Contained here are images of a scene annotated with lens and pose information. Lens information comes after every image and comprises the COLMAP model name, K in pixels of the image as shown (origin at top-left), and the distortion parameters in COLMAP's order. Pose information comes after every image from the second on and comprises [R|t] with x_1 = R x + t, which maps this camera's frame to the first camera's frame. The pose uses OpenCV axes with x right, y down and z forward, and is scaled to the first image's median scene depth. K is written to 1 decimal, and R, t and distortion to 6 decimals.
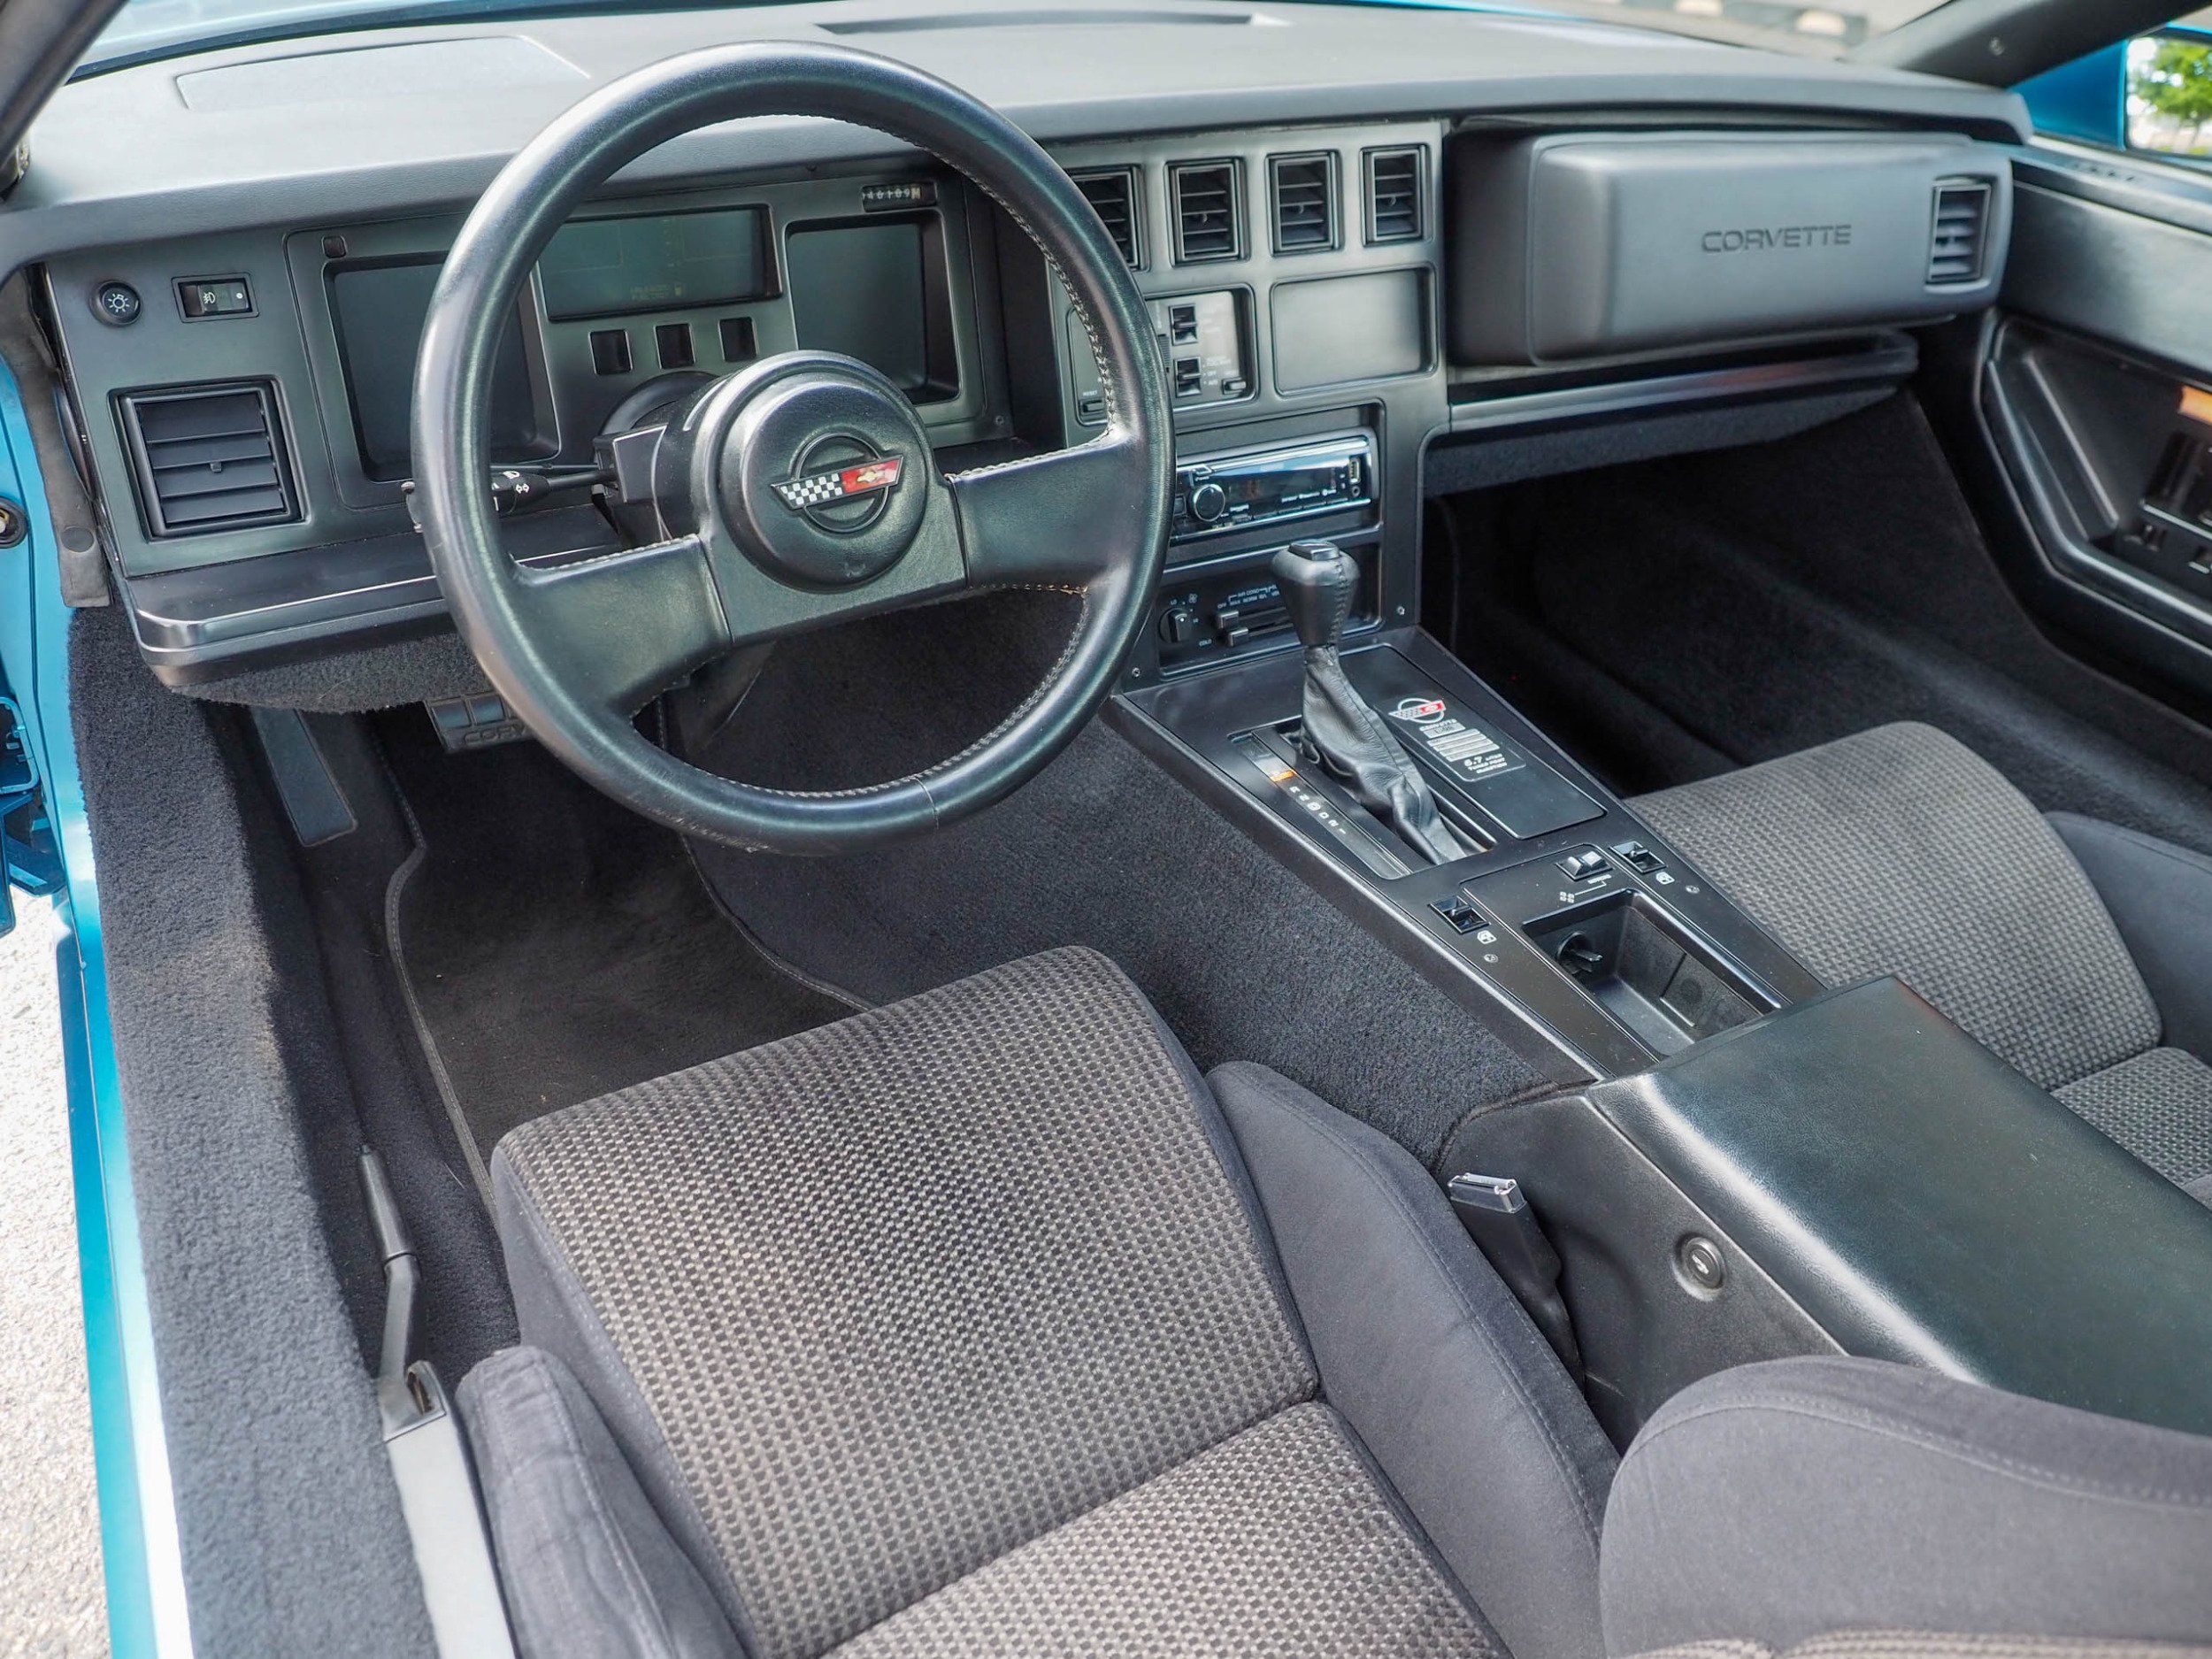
lens RADIAL K [[1635.2, 0, 1099.9], [0, 1635.2, 842.9], [0, 0, 1]] dist [-0.018051, 0.013222]
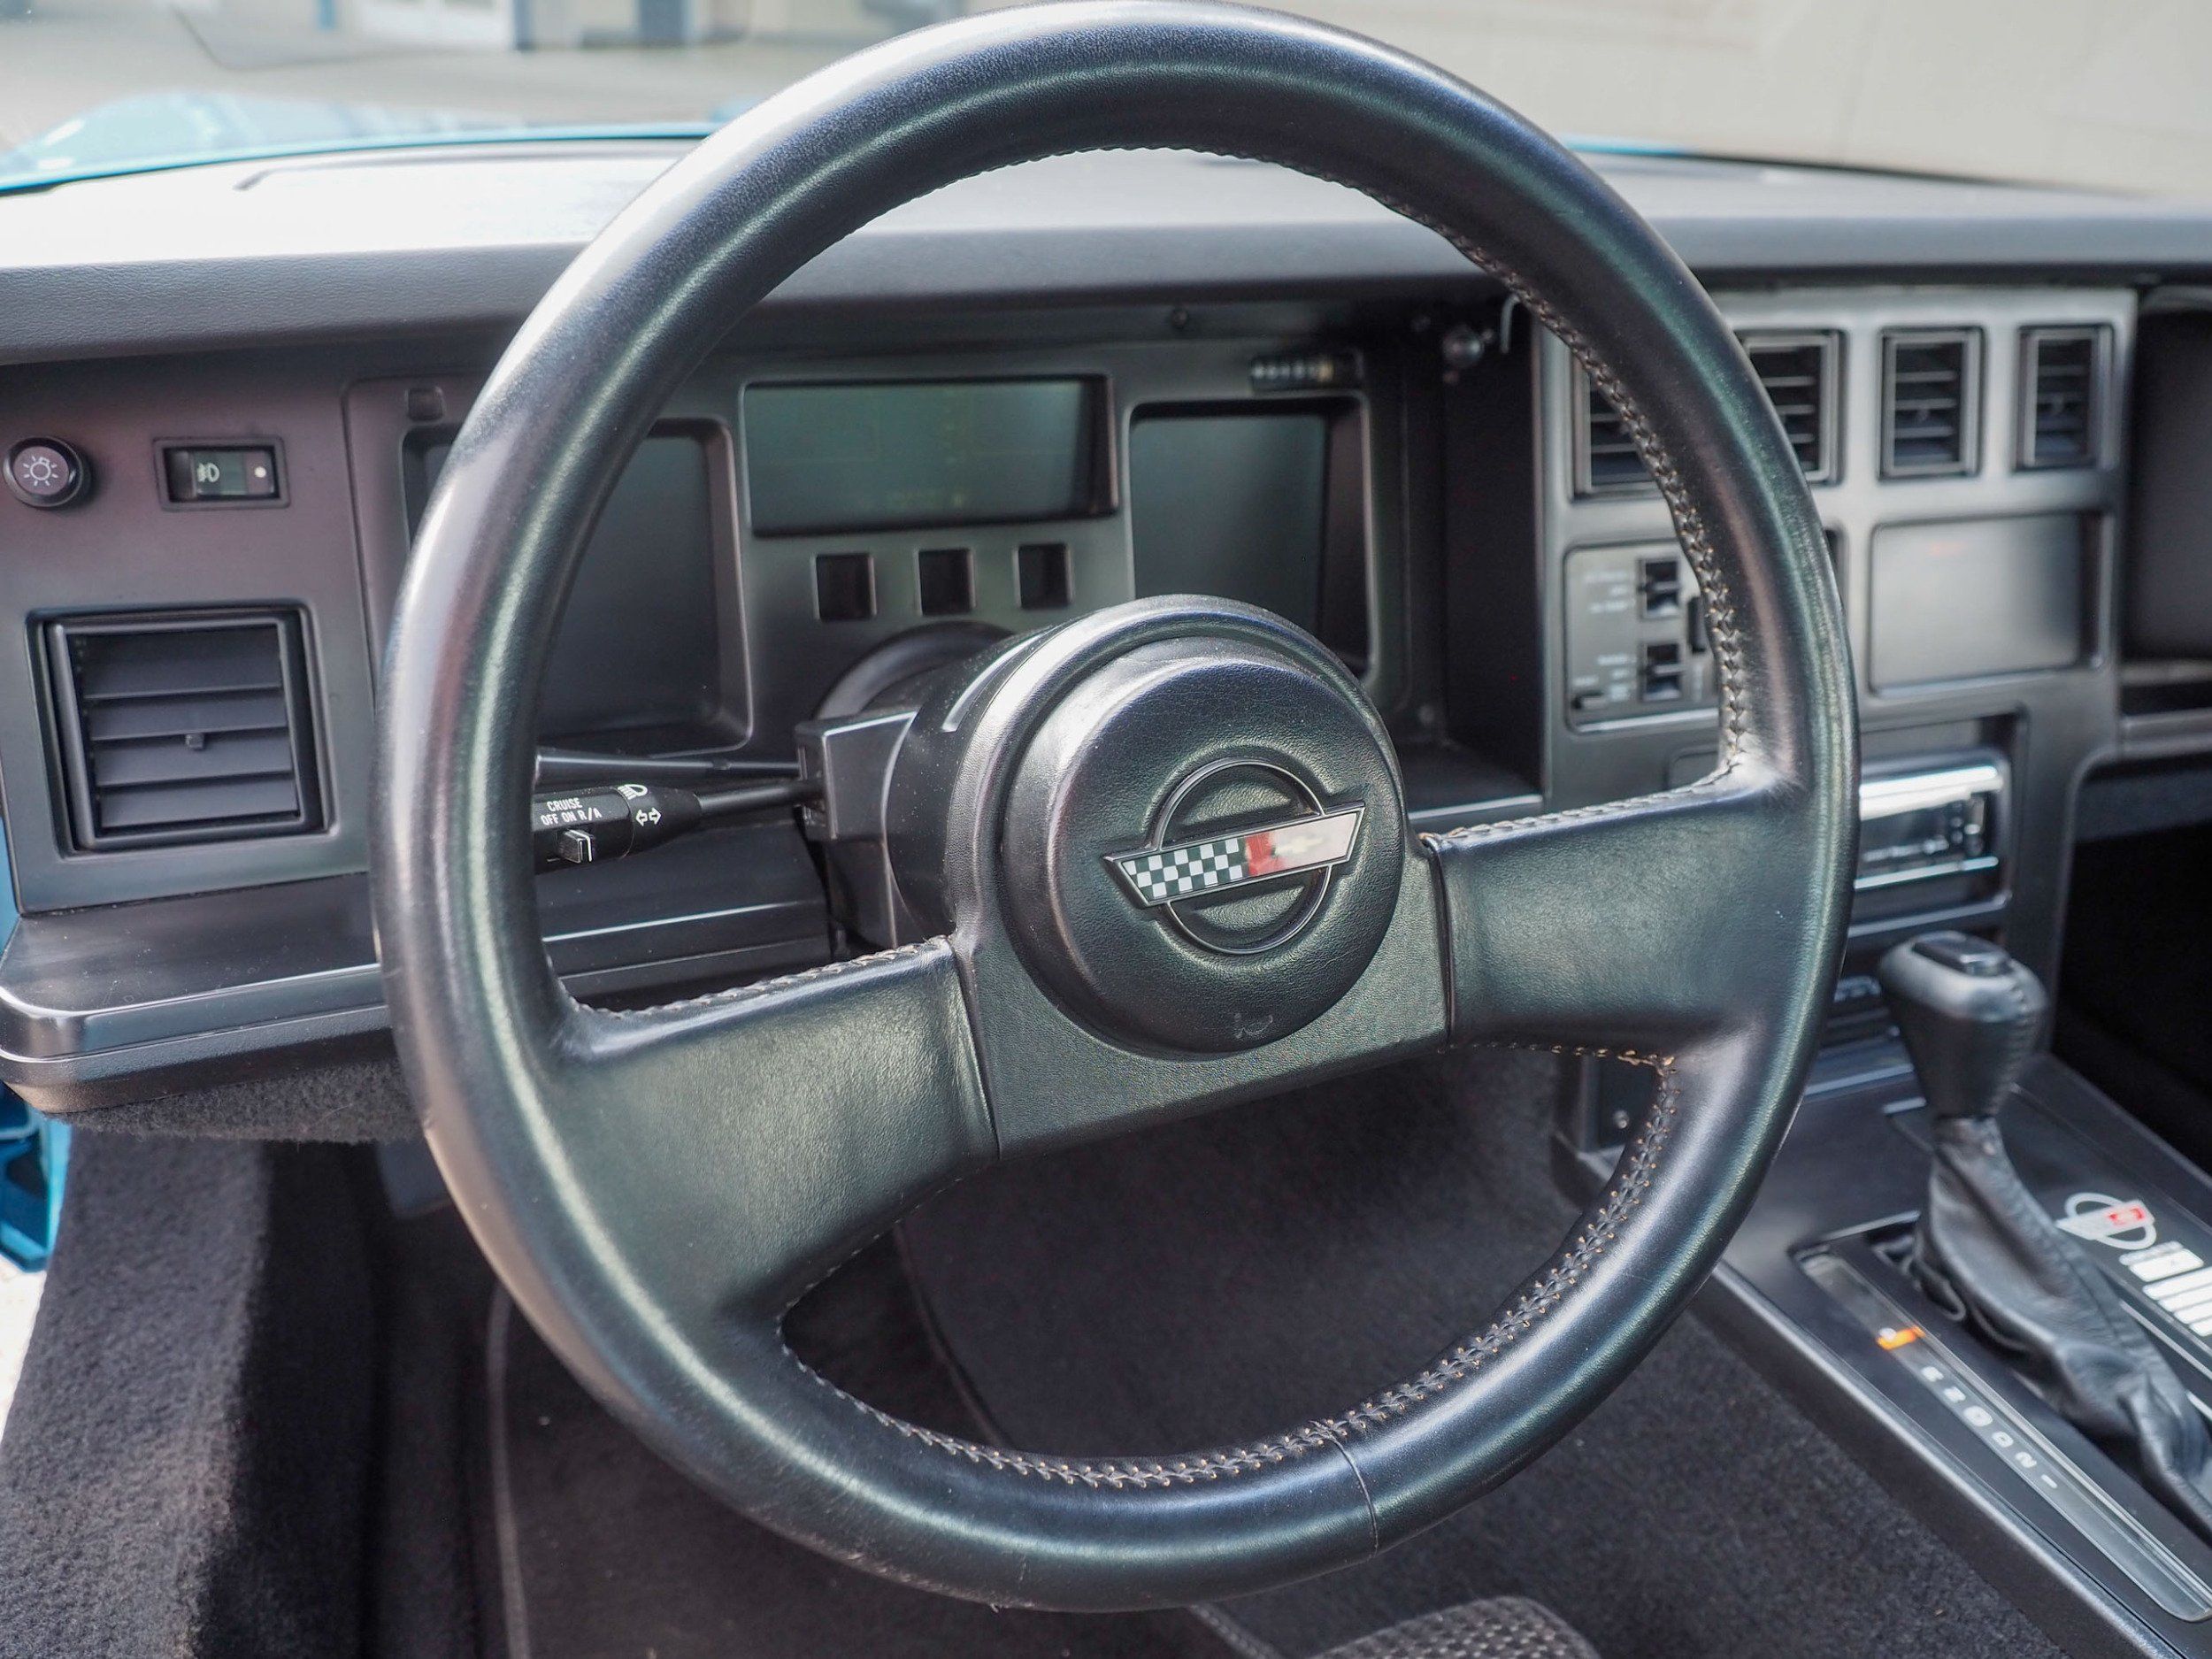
lens RADIAL K [[1579.0, 0, 1103.7], [0, 1579.0, 818.7], [0, 0, 1]] dist [-0.008173, -0.005263]
pose [[0.987951, 0.057935, -0.143511, -0.103911], [-0.079913, 0.985073, -0.152461, -0.122123], [0.132536, 0.162093, 0.977834, 0.412798]]
